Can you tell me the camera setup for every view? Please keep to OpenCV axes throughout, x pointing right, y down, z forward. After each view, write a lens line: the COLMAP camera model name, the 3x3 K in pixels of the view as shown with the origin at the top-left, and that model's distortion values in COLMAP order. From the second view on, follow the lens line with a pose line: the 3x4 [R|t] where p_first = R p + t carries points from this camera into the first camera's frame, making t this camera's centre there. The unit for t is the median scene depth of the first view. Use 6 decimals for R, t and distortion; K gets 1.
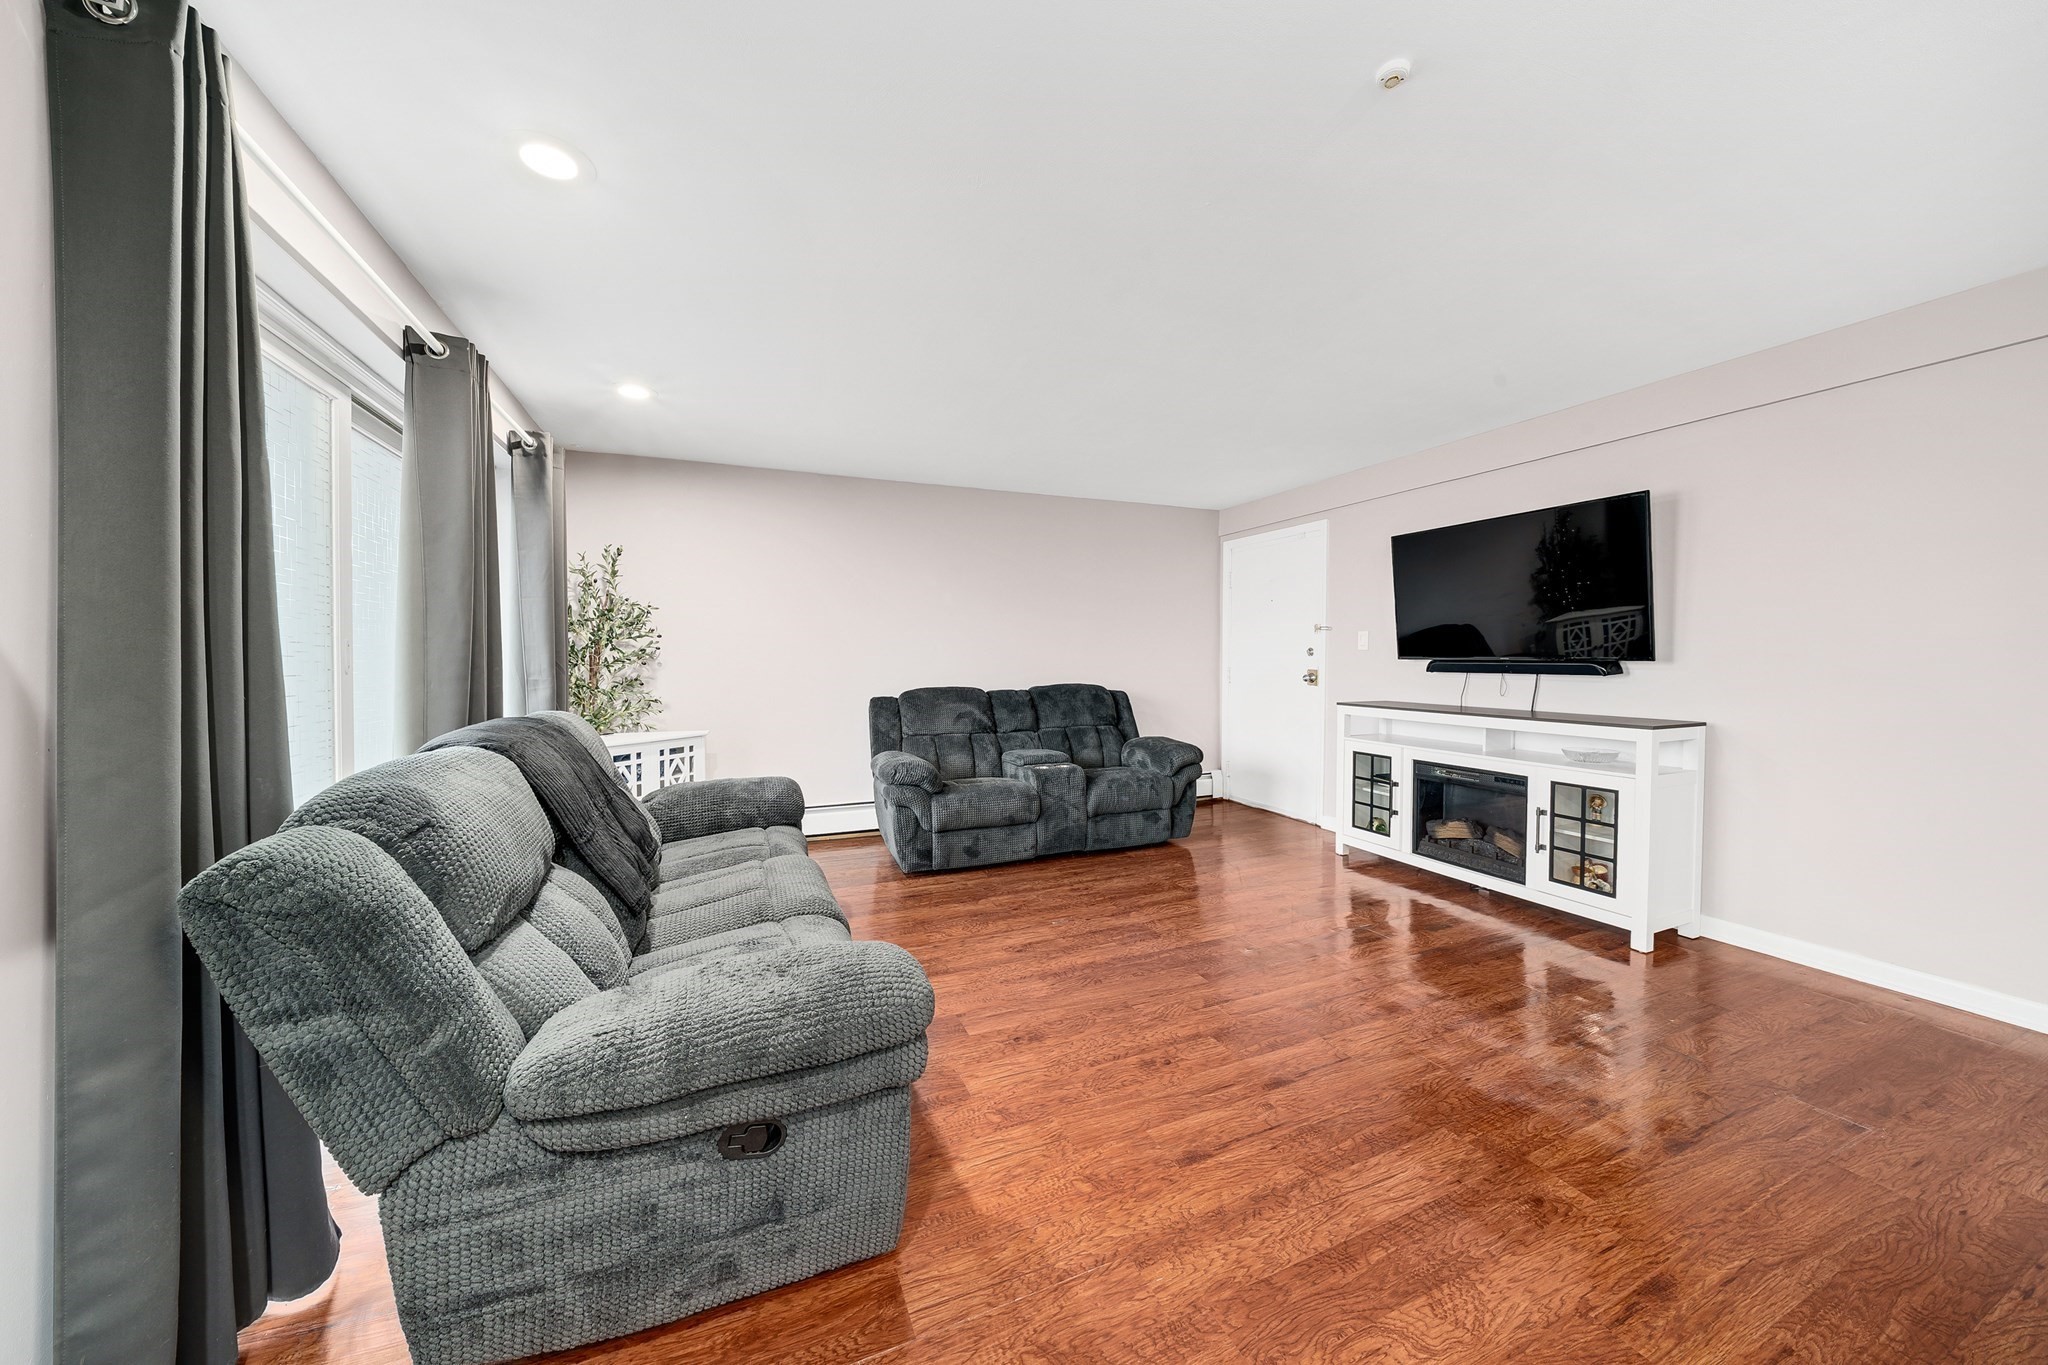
lens RADIAL K [[690.0, 0, 1017.7], [0, 690.0, 676.5], [0, 0, 1]] dist [-0.009172, -0.000128]
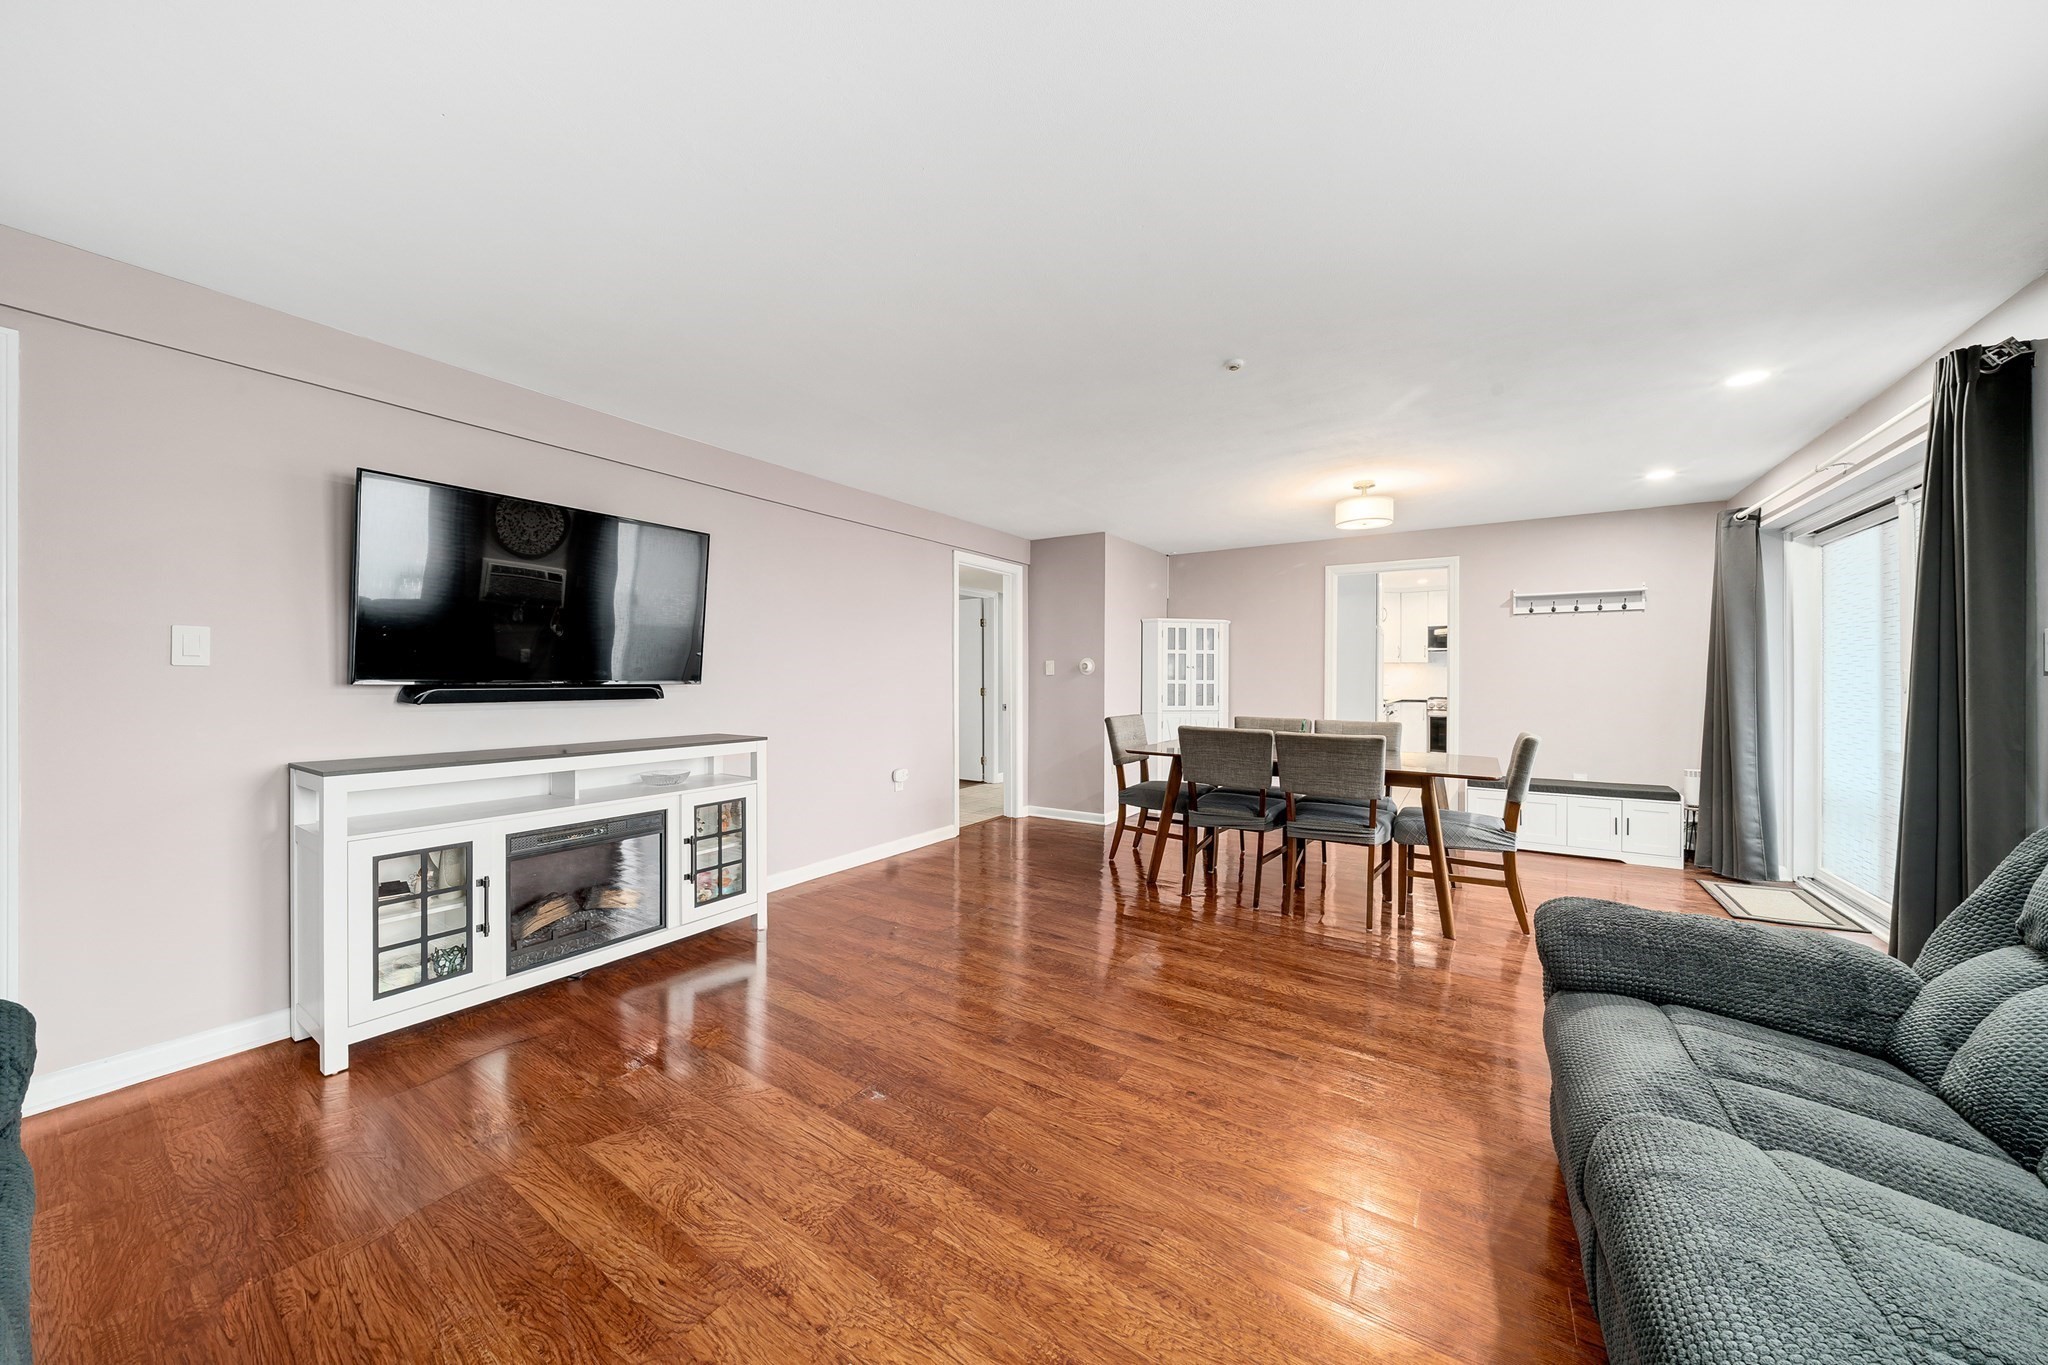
lens RADIAL K [[690.0, 0, 1017.7], [0, 690.0, 676.5], [0, 0, 1]] dist [-0.009172, -0.000128]
pose [[-0.555972, 0.004139, 0.831191, -0.250363], [0.023615, 0.999663, 0.010817, -0.028271], [-0.830865, 0.025642, -0.555882, 0.935289]]
